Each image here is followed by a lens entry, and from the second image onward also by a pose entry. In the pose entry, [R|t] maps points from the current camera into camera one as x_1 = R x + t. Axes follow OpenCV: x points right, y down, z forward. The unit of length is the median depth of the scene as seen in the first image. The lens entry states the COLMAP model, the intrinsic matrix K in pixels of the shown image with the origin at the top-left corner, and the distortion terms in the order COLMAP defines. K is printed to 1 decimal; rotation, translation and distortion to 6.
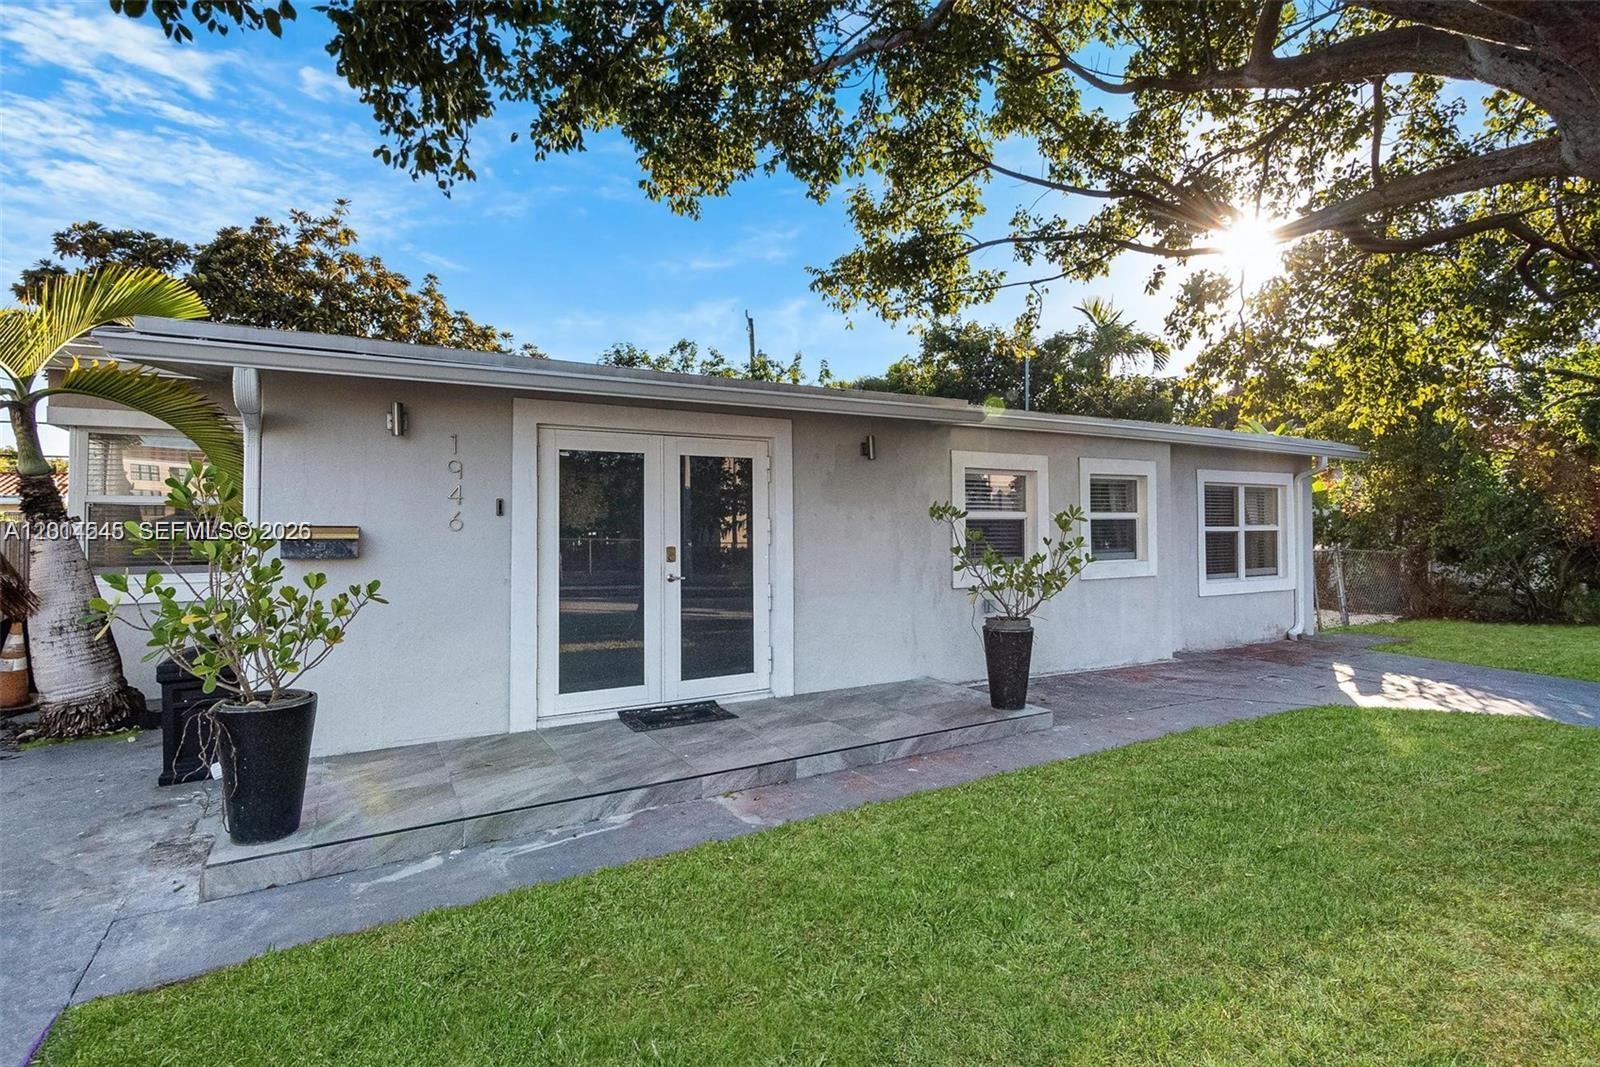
lens RADIAL K [[747.8, 0, 800.0], [0, 747.8, 533.5], [0, 0, 1]] dist [-0.000233, 0.000134]
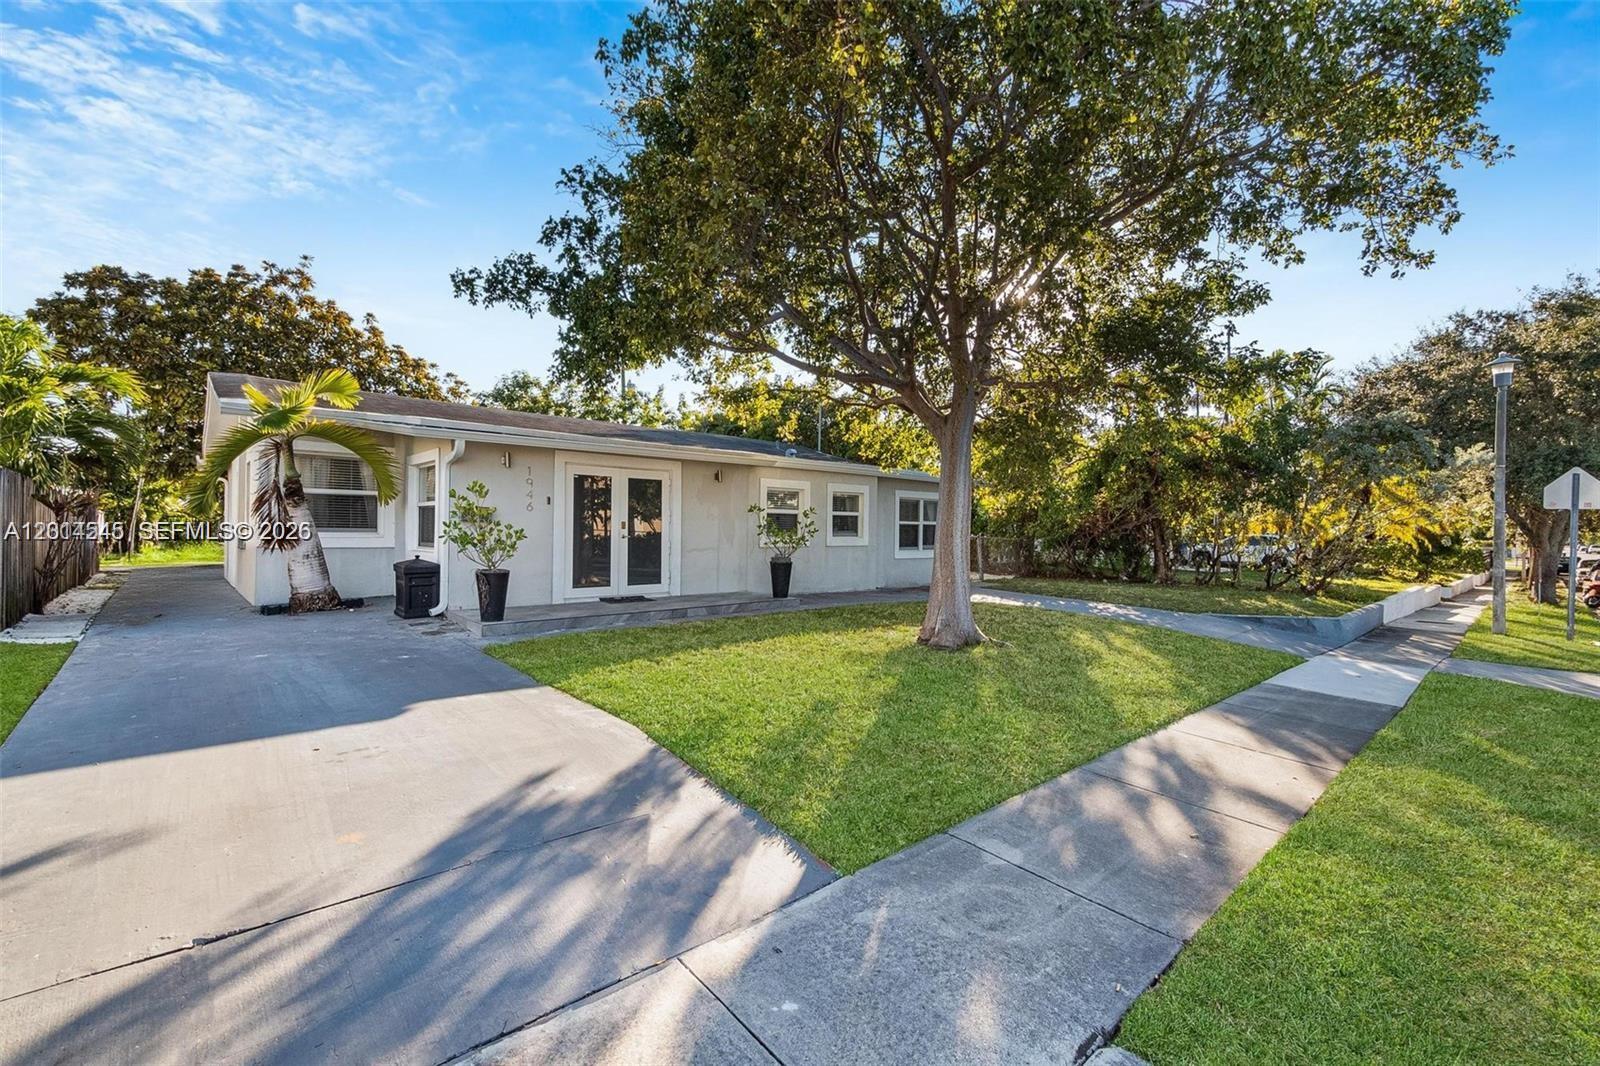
lens RADIAL K [[667.0, 0, 800.0], [0, 667.0, 533.0], [0, 0, 1]] dist [-0.000042, -0.000026]
pose [[0.975104, 0.017240, 0.221078, -0.058775], [-0.017542, 0.999846, -0.000596, 0.023981], [-0.221055, -0.003297, 0.975256, -0.527869]]
